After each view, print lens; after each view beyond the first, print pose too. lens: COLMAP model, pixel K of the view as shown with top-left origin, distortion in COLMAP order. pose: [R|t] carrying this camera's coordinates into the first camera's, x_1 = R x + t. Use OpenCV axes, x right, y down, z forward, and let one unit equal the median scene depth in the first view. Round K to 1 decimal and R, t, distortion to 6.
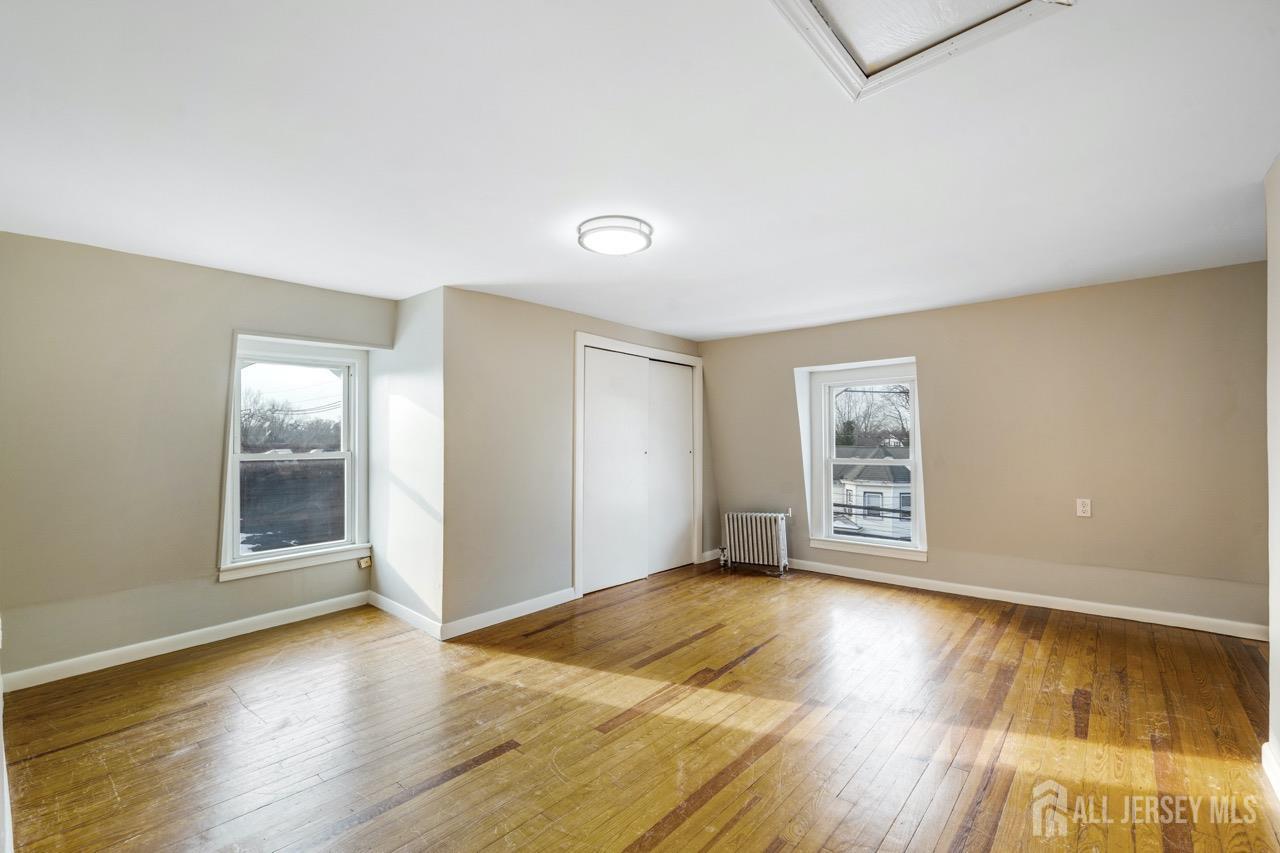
lens RADIAL K [[548.9, 0, 637.4], [0, 548.9, 428.7], [0, 0, 1]] dist [-0.000880, 0.000460]
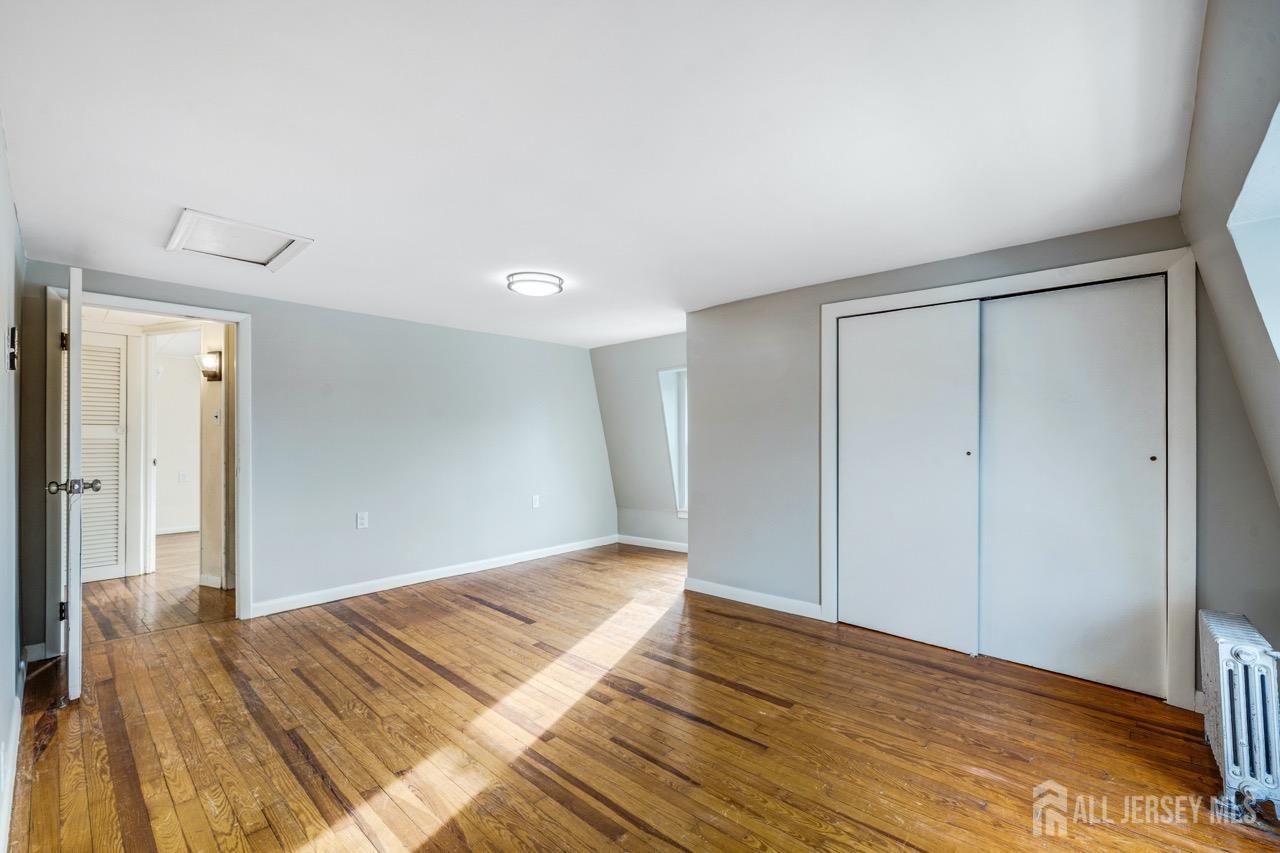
lens RADIAL K [[548.9, 0, 637.9], [0, 548.9, 431.8], [0, 0, 1]] dist [-0.000880, 0.000460]
pose [[-0.033822, -0.004209, -0.999419, 0.945033], [0.024624, 0.999684, -0.005044, 0.018449], [0.999124, -0.024781, -0.033708, 0.942838]]
